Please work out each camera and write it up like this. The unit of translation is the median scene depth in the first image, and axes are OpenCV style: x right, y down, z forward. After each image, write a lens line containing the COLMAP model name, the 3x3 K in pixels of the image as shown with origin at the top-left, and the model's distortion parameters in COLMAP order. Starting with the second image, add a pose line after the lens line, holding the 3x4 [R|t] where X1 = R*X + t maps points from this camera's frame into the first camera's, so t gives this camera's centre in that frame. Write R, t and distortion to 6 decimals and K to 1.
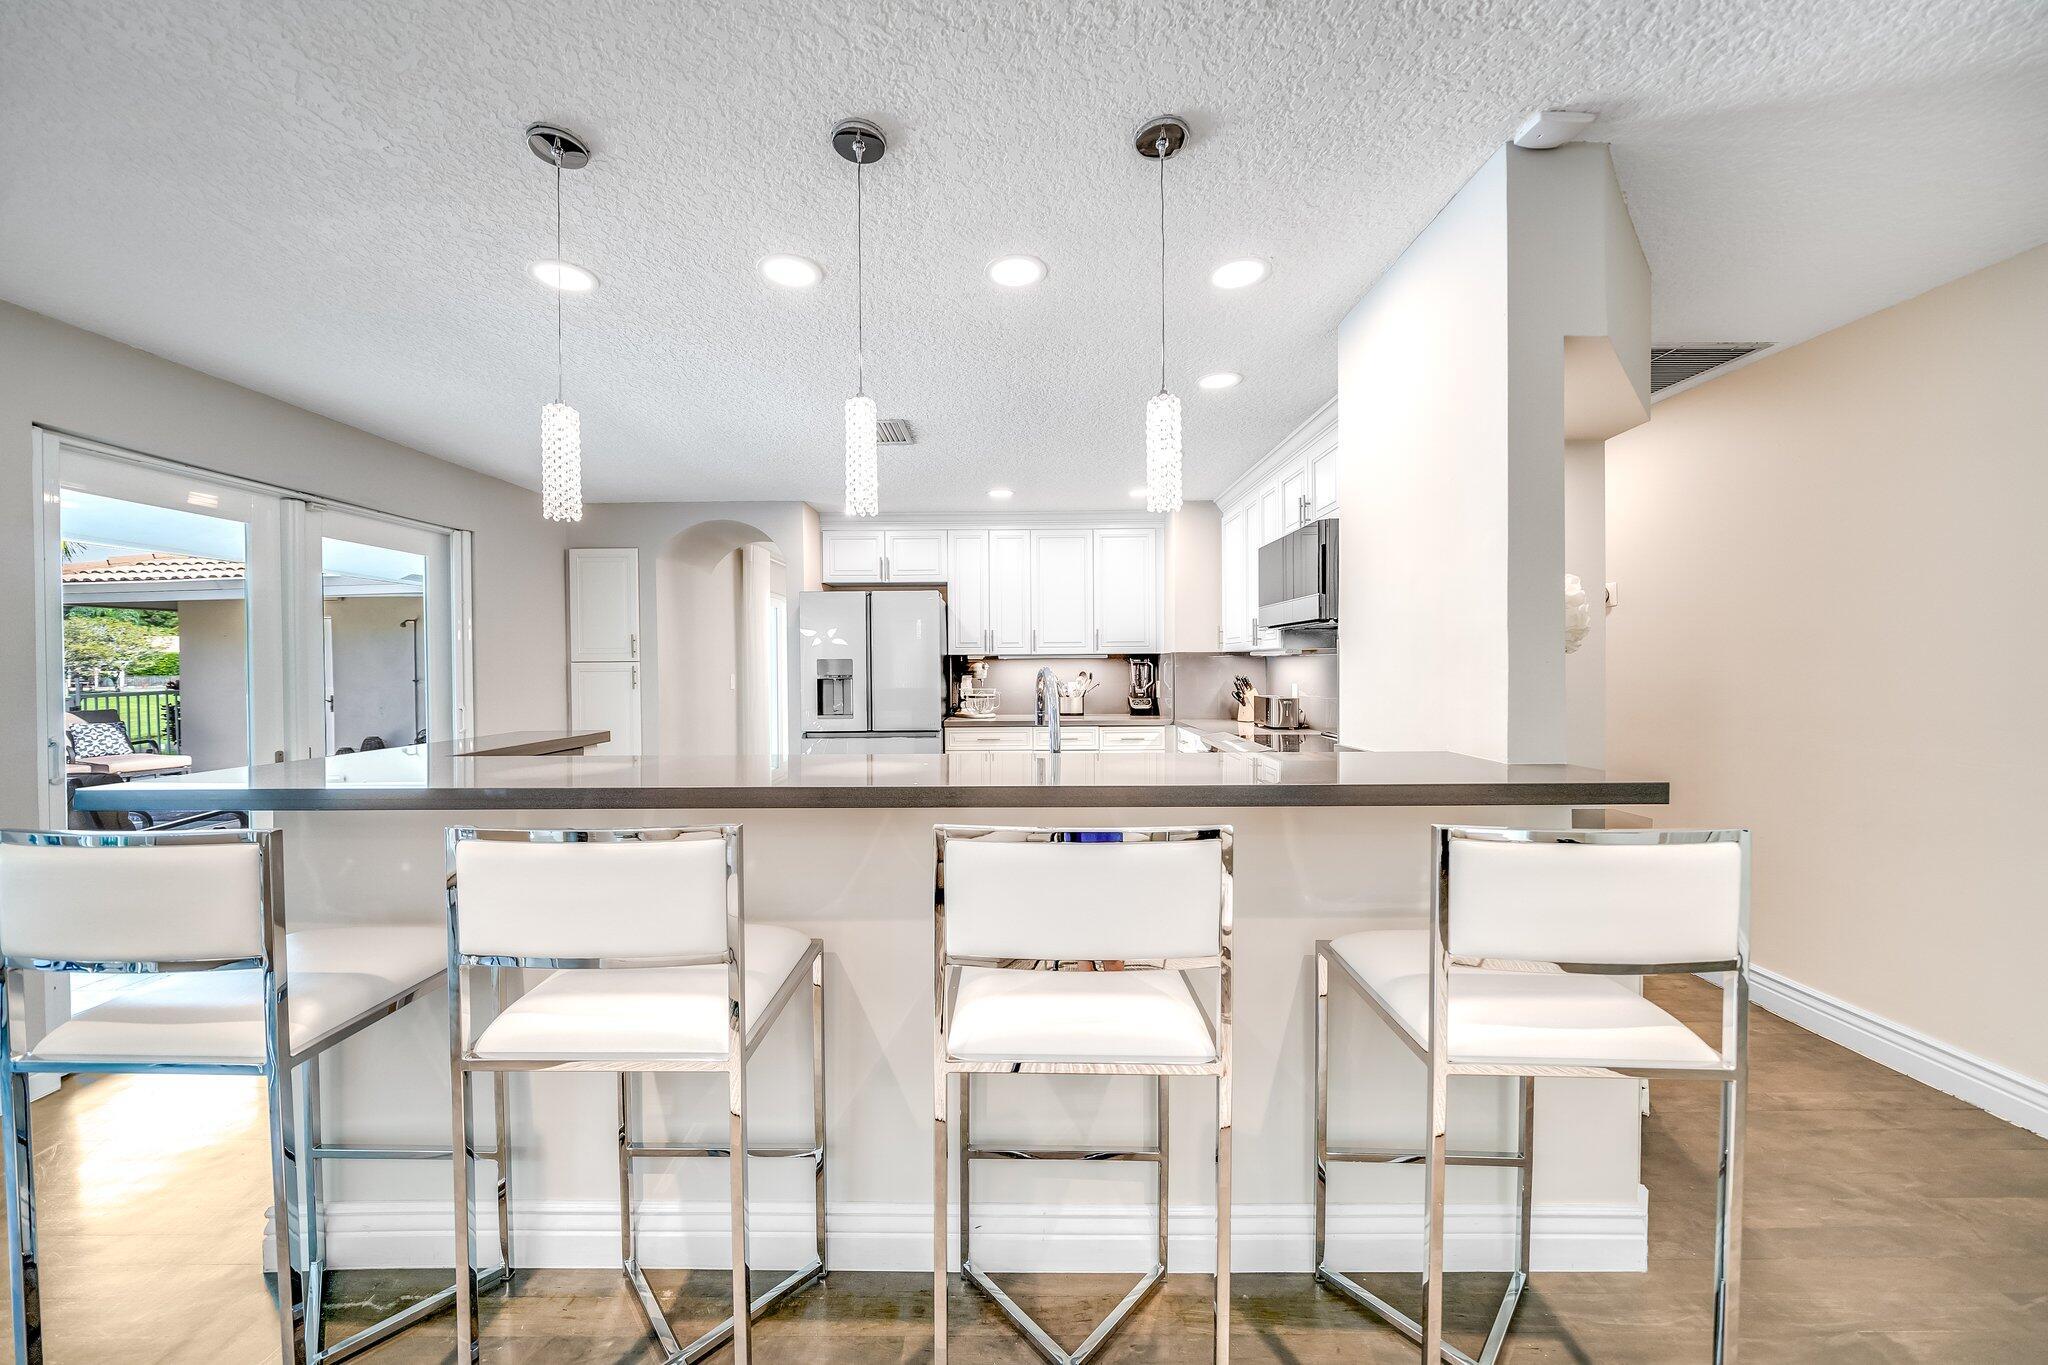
lens RADIAL K [[700.1, 0, 1003.6], [0, 700.1, 670.7], [0, 0, 1]] dist [-0.001949, 0.000084]
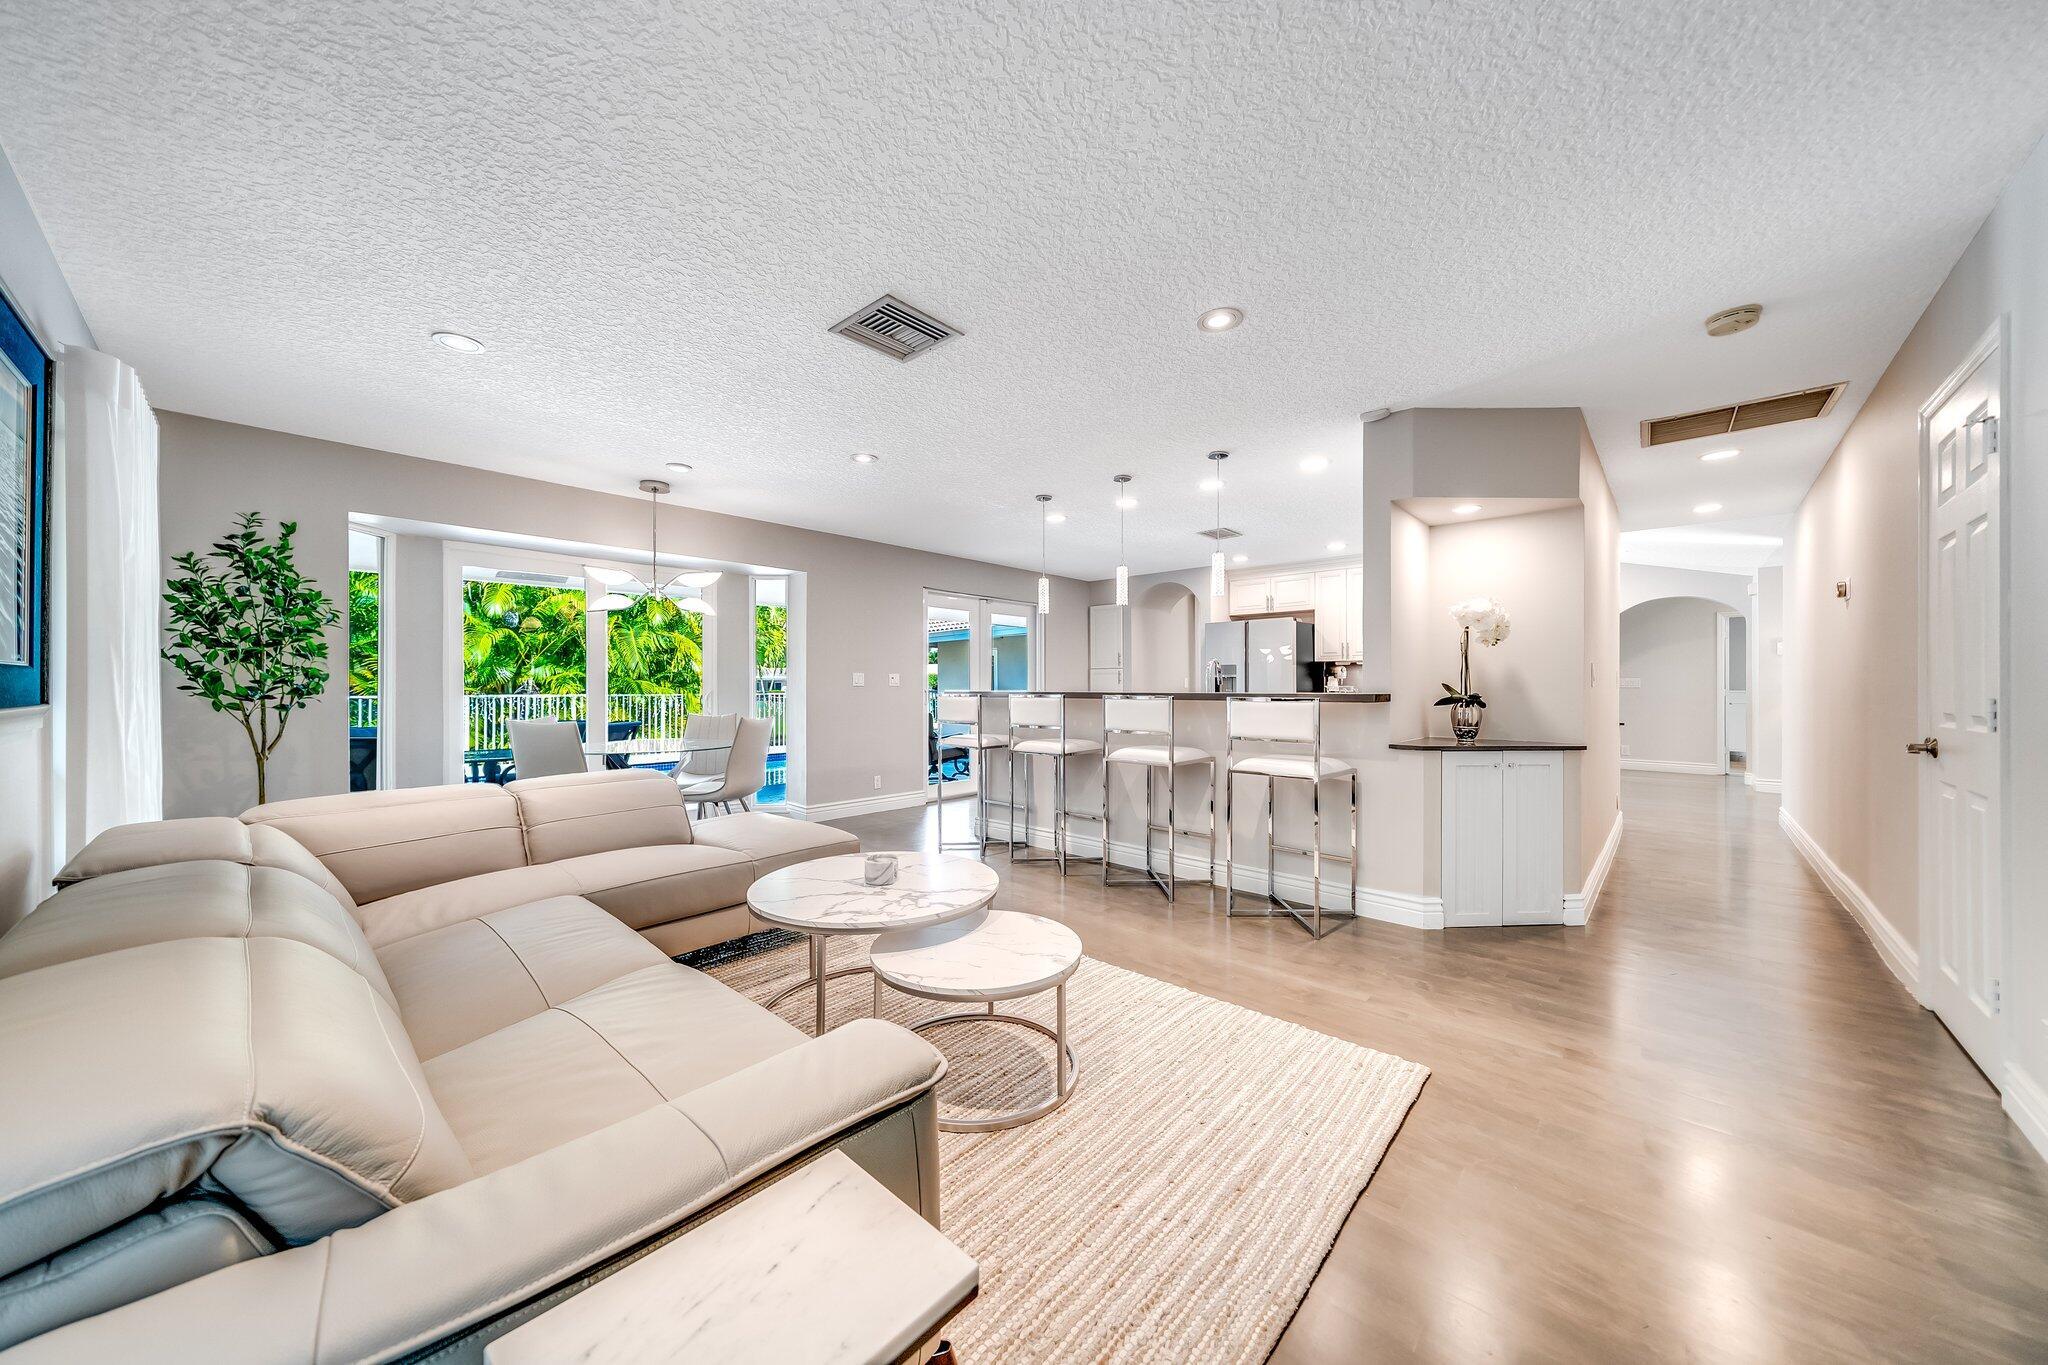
lens RADIAL K [[700.1, 0, 1020.5], [0, 700.1, 686.9], [0, 0, 1]] dist [-0.001949, 0.000084]
pose [[0.743346, 0.007345, -0.668867, 0.450258], [-0.011998, 0.999925, -0.002353, 0.040311], [0.668800, 0.009775, 0.743378, -0.455171]]
